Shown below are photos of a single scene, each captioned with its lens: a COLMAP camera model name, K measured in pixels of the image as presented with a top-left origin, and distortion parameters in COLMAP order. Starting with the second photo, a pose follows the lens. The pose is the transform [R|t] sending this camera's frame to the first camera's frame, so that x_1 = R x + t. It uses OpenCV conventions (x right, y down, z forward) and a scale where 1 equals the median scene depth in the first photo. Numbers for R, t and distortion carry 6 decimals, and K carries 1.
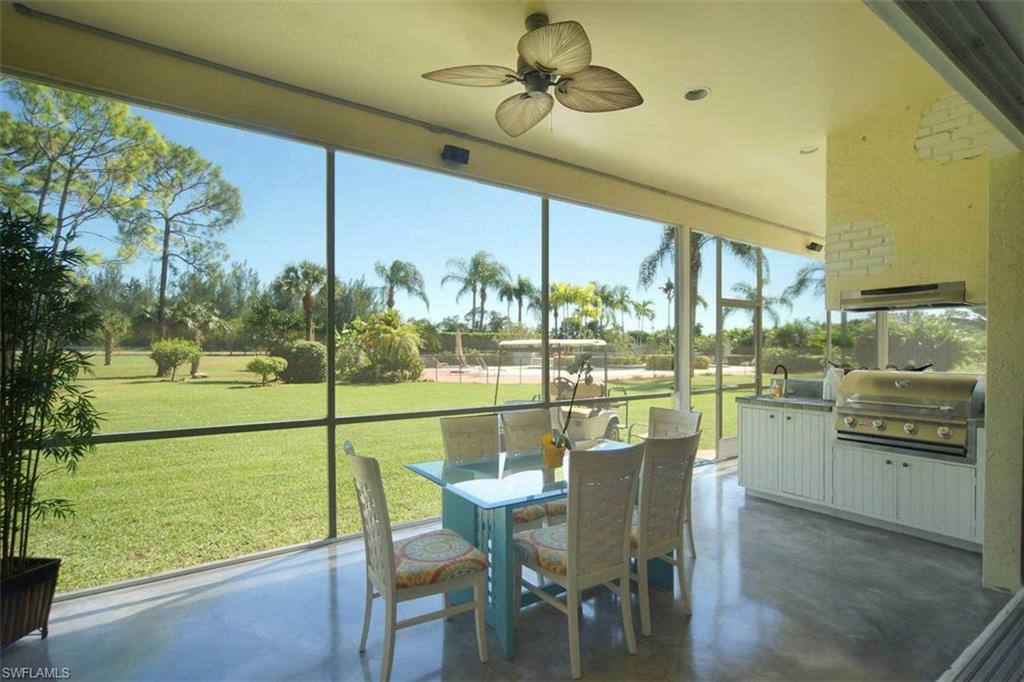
lens RADIAL K [[491.5, 0, 511.0], [0, 491.5, 340.6], [0, 0, 1]] dist [0.001218, 0.000049]
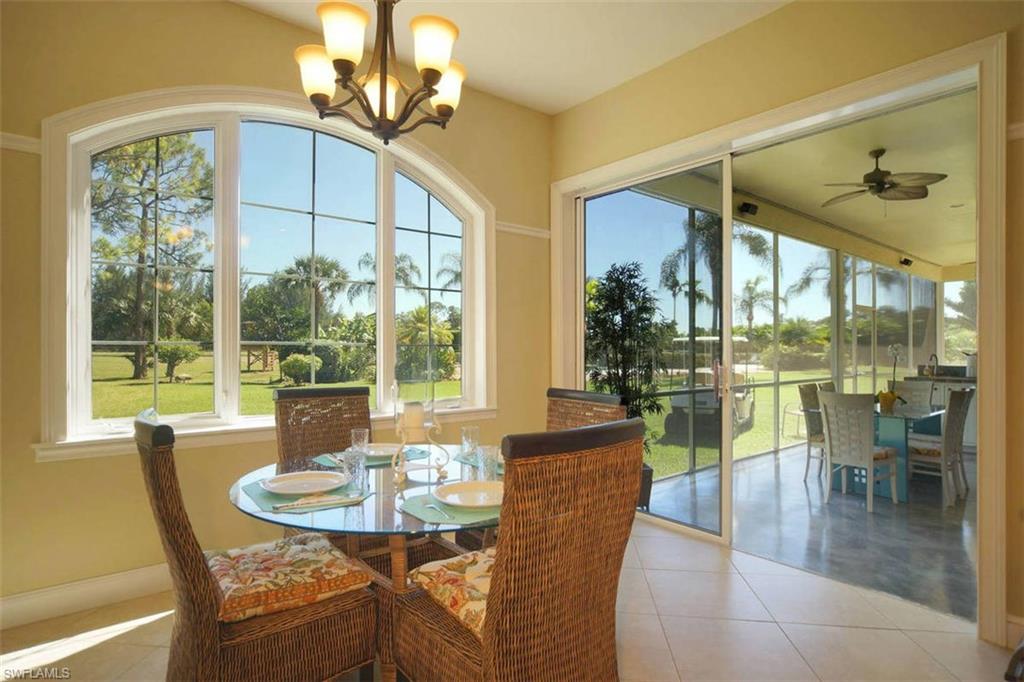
lens RADIAL K [[542.6, 0, 513.2], [0, 542.6, 344.3], [0, 0, 1]] dist [0.005288, 0.000235]
pose [[0.995802, -0.001959, 0.091515, -0.113667], [0.001057, 0.999950, 0.009897, 0.000466], [-0.091529, -0.009759, 0.995755, -0.063971]]
